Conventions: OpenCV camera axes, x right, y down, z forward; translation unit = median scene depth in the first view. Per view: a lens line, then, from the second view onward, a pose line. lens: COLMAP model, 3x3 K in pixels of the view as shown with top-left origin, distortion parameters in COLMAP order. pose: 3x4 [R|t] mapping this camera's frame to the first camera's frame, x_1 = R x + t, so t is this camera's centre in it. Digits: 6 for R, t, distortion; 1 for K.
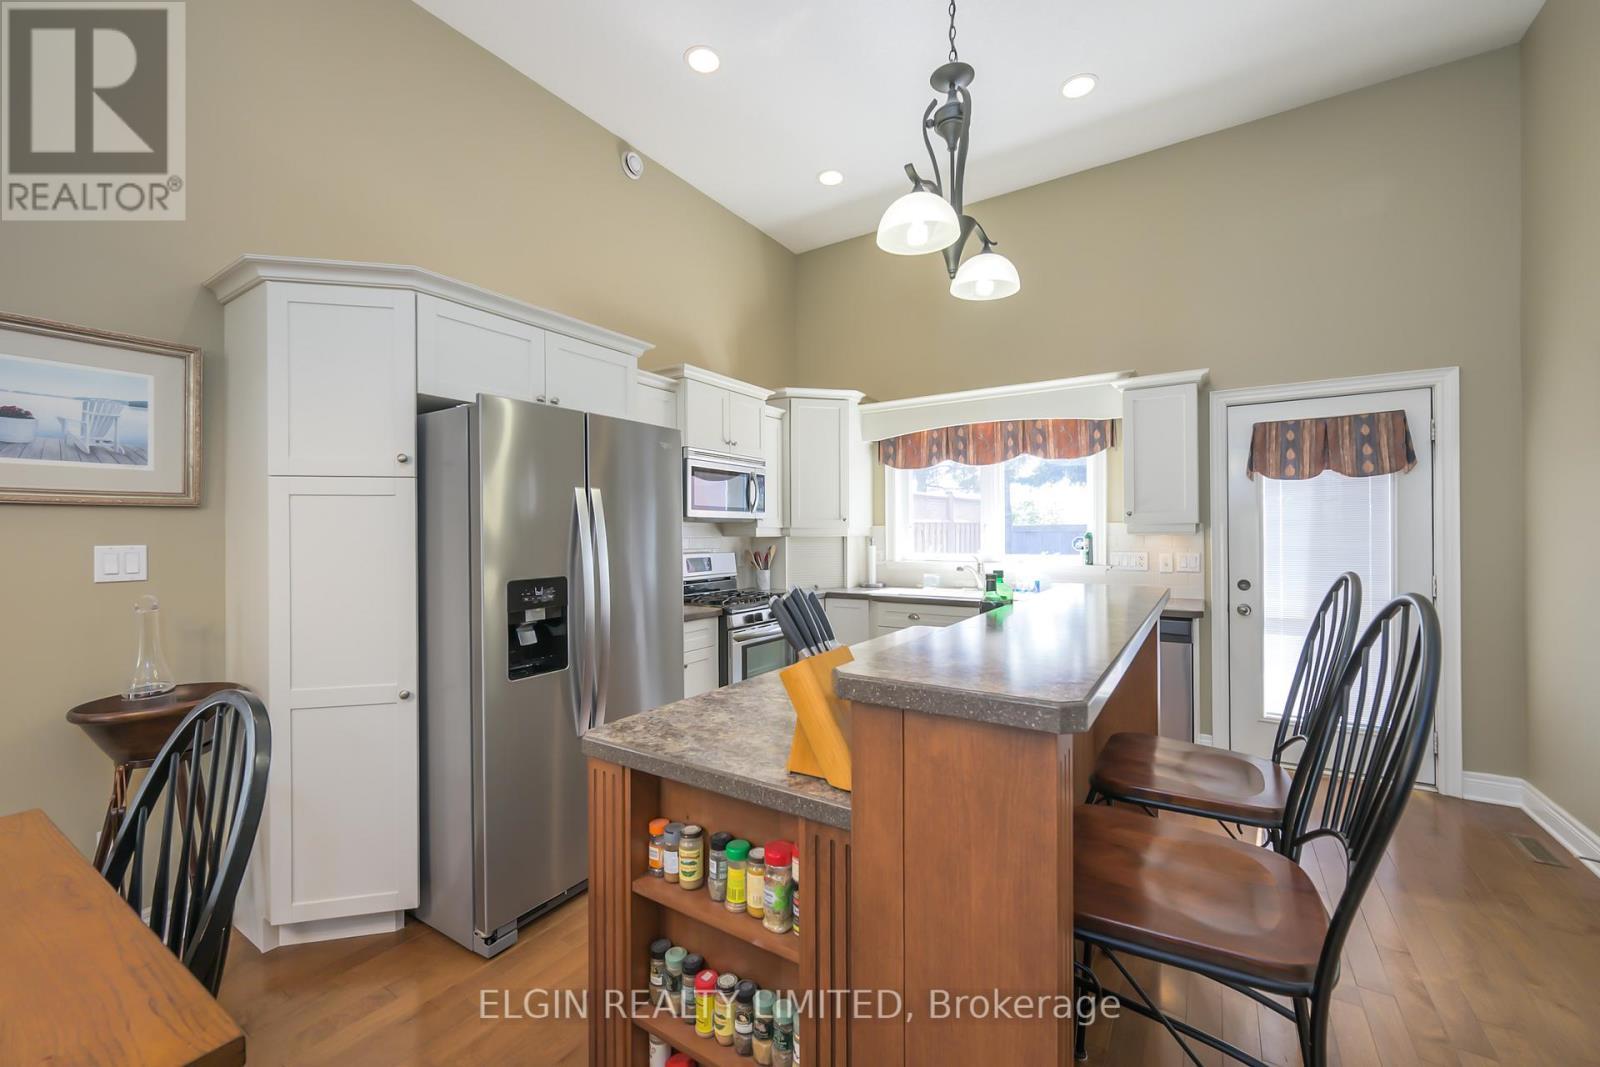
lens RADIAL K [[650.1, 0, 808.1], [0, 650.1, 535.9], [0, 0, 1]] dist [-0.000398, -0.000208]
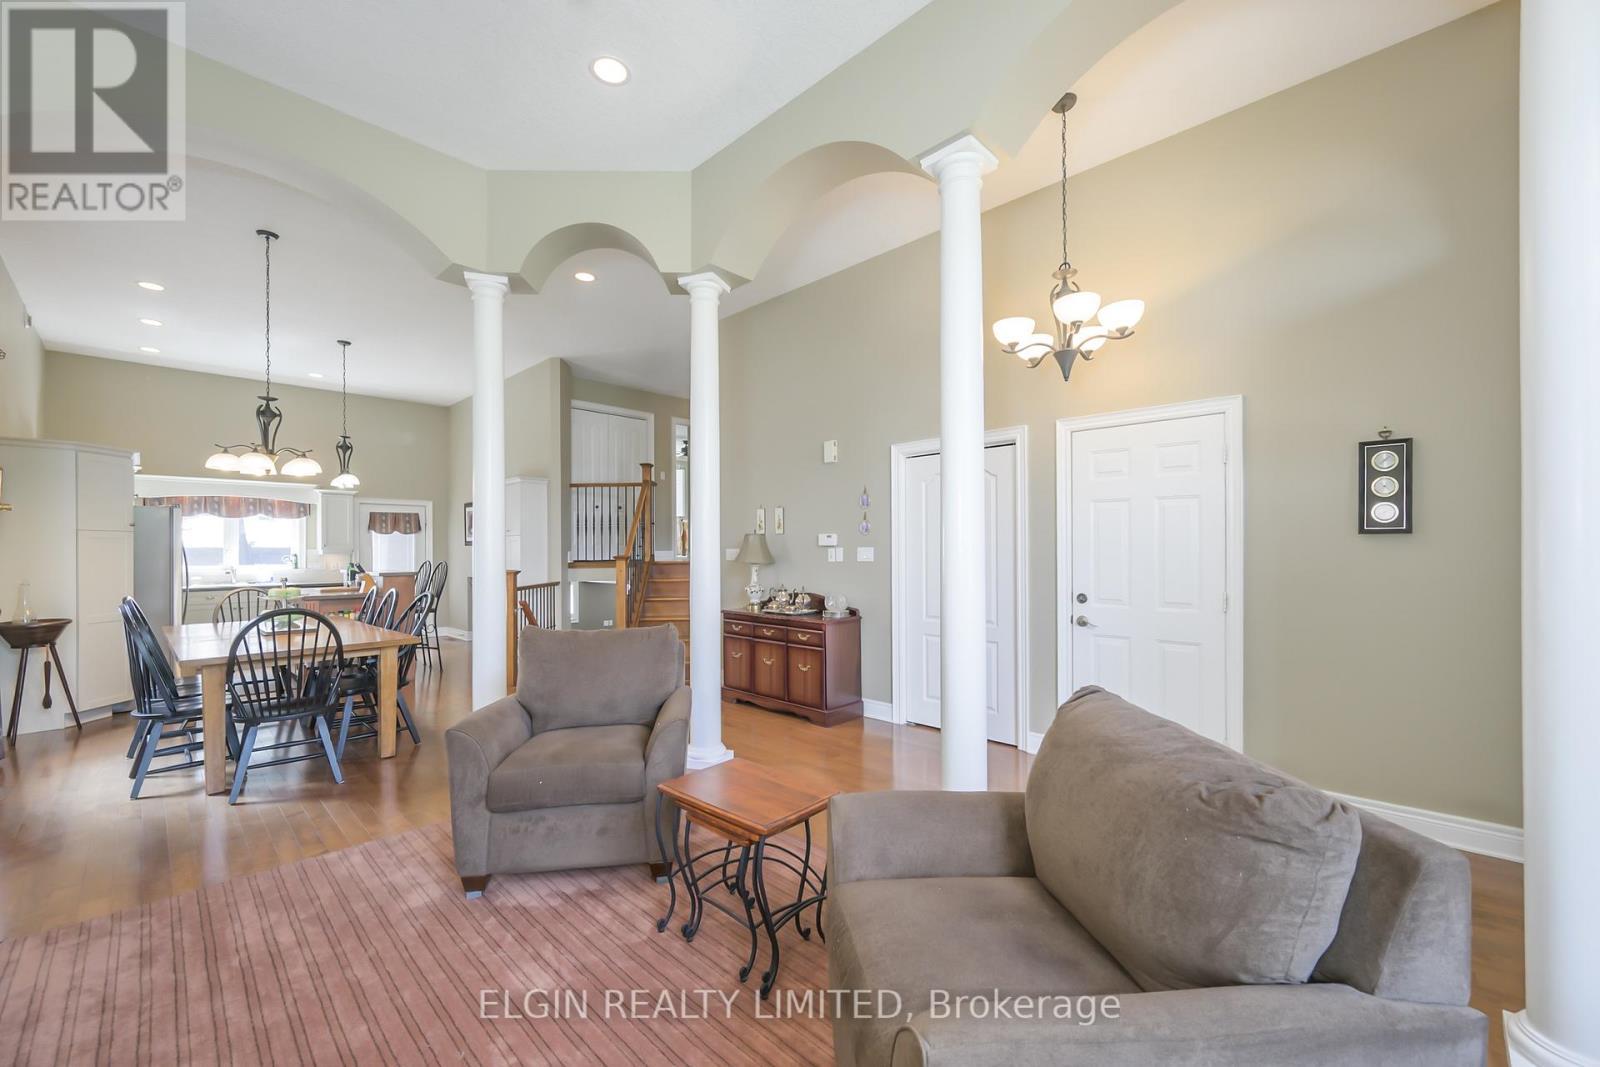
lens RADIAL K [[626.7, 0, 798.5], [0, 626.7, 539.2], [0, 0, 1]] dist [0.007651, -0.000010]
pose [[0.194779, 0.019669, 0.980650, -1.488068], [0.004791, 0.999768, -0.021004, 0.001183], [-0.980836, 0.008790, 0.194639, -1.212954]]
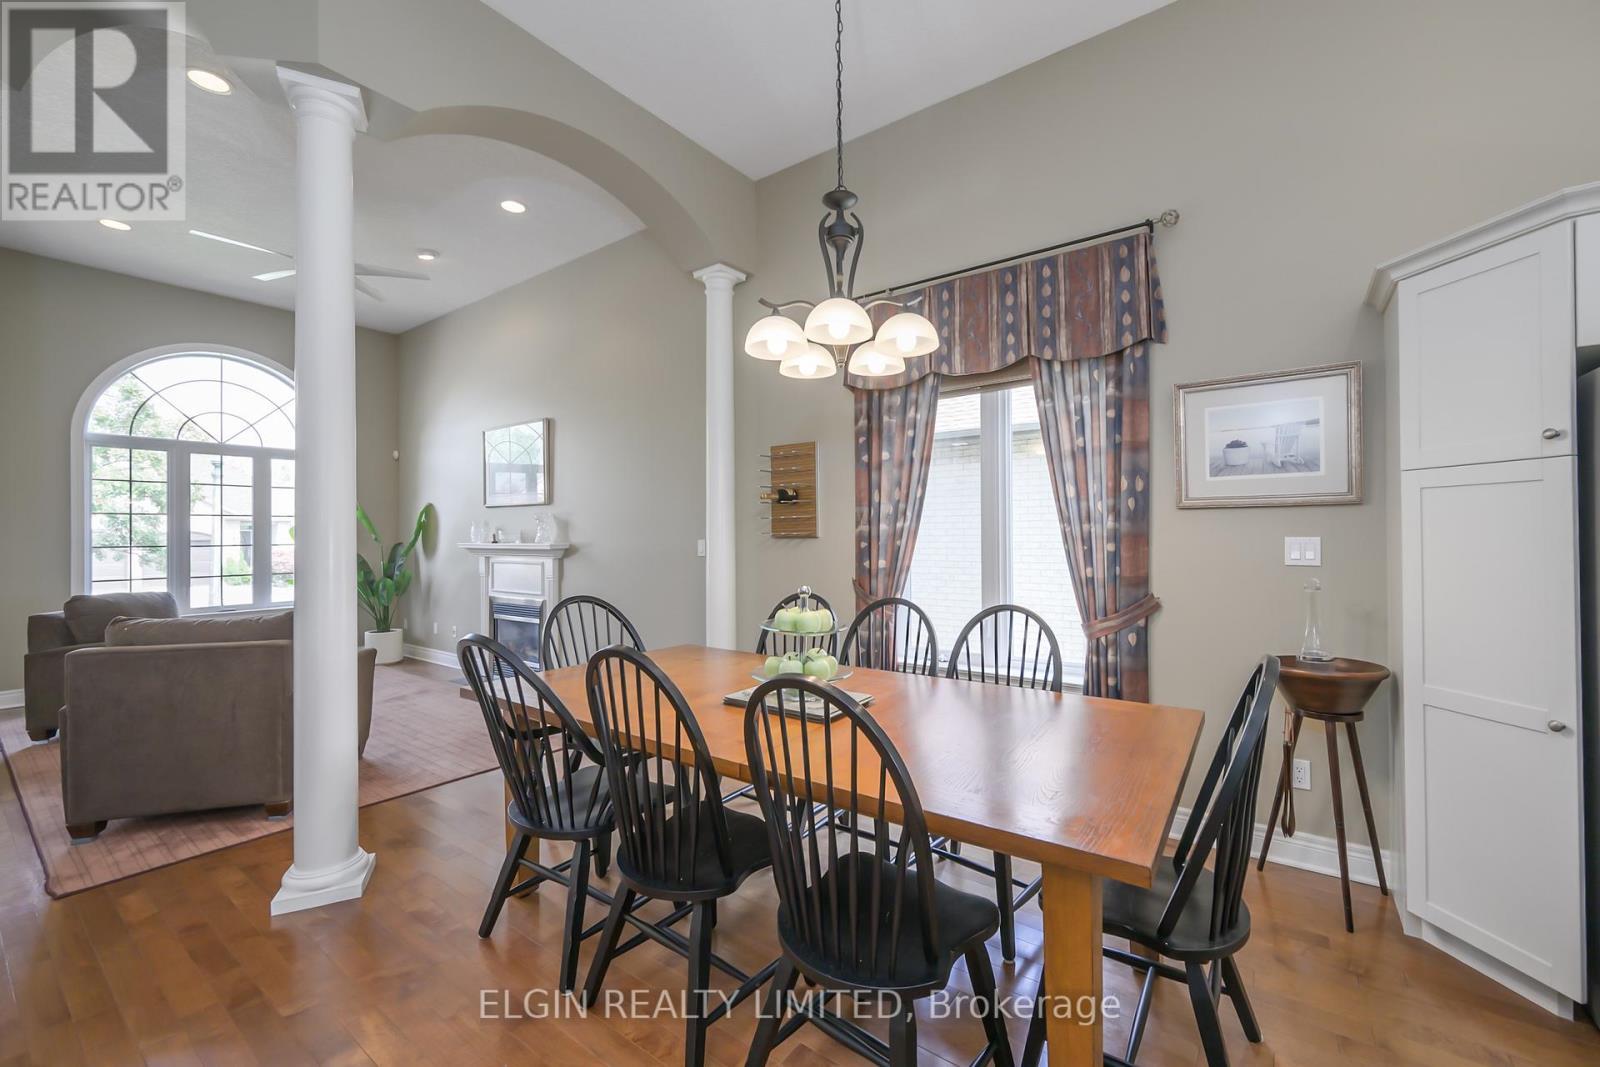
lens RADIAL K [[636.2, 0, 834.7], [0, 636.2, 527.9], [0, 0, 1]] dist [-0.007409, 0.000088]
pose [[-0.036287, -0.002158, -0.999339, 0.110086], [0.003685, 0.999991, -0.002294, -0.001853], [0.999335, -0.003766, -0.036278, 0.076919]]
